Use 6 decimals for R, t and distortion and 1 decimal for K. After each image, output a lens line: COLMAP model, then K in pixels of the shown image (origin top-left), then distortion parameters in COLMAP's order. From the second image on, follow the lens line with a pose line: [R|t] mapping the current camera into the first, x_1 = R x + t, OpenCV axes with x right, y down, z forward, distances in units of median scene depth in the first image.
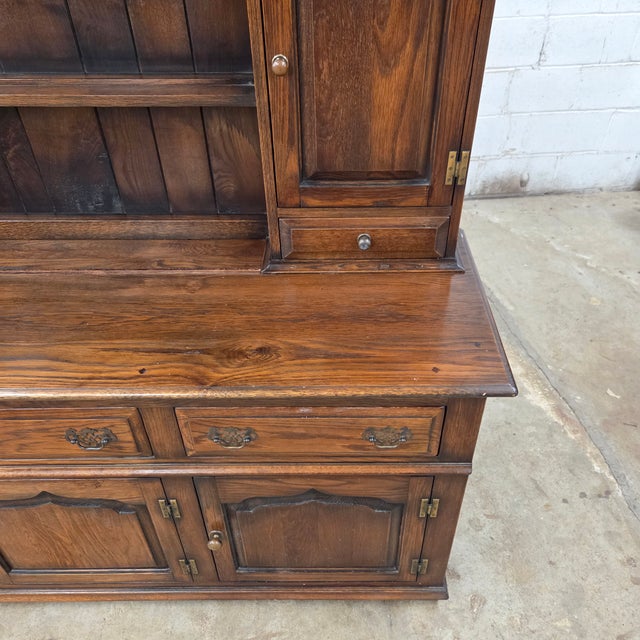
lens RADIAL K [[579.5, 0, 328.4], [0, 579.5, 323.4], [0, 0, 1]] dist [0.083526, -0.078095]
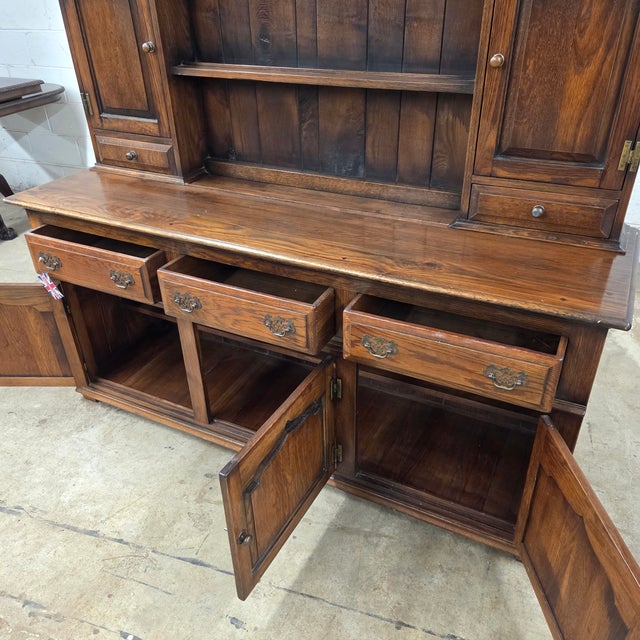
lens RADIAL K [[576.5, 0, 315.0], [0, 576.5, 325.2], [0, 0, 1]] dist [0.071587, -0.054268]
pose [[0.892019, 0.228581, -0.389940, 0.181462], [-0.278629, 0.957373, -0.076181, 0.321162], [0.355905, 0.176603, 0.917684, -0.261636]]
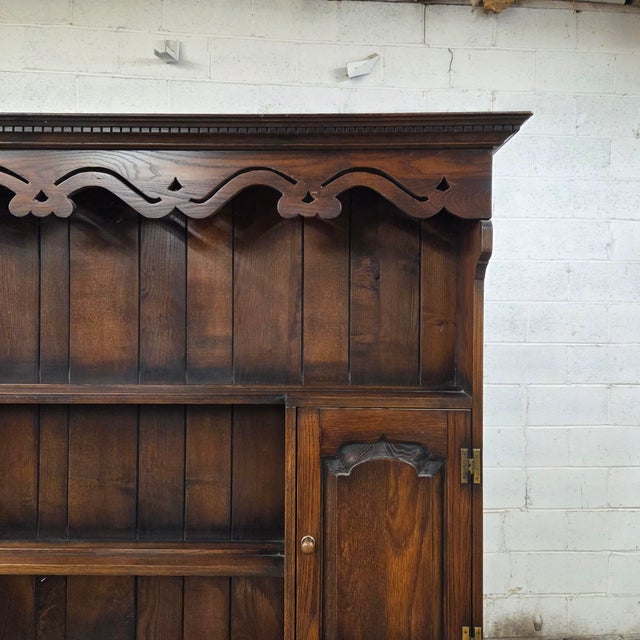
lens RADIAL K [[576.3, 0, 317.1], [0, 576.3, 308.2], [0, 0, 1]] dist [0.078403, -0.065237]
pose [[0.999684, 0.017066, -0.018447, -0.042485], [-0.024914, 0.769158, -0.638573, -0.047886], [0.003291, 0.638831, 0.769340, -0.173010]]
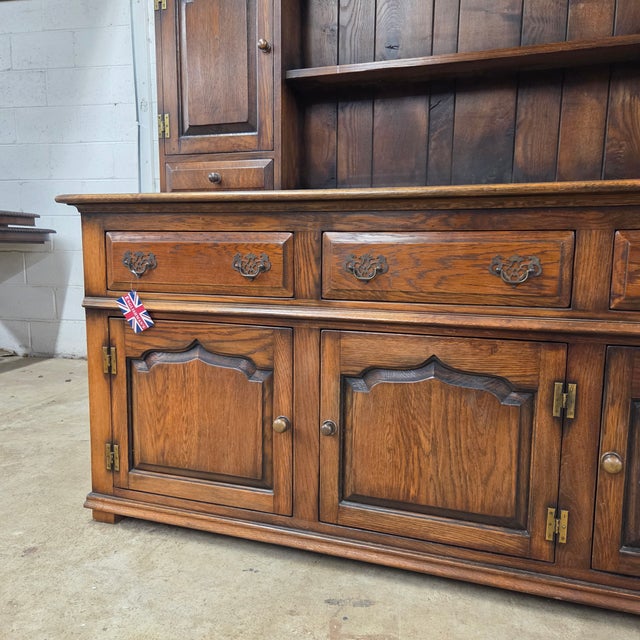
lens RADIAL K [[579.5, 0, 311.3], [0, 579.5, 321.1], [0, 0, 1]] dist [0.069286, -0.054921]
pose [[0.945494, 0.058761, -0.320293, -0.388875], [-0.223551, 0.832319, -0.507218, 0.822359], [0.236781, 0.551174, 0.800089, 0.147354]]
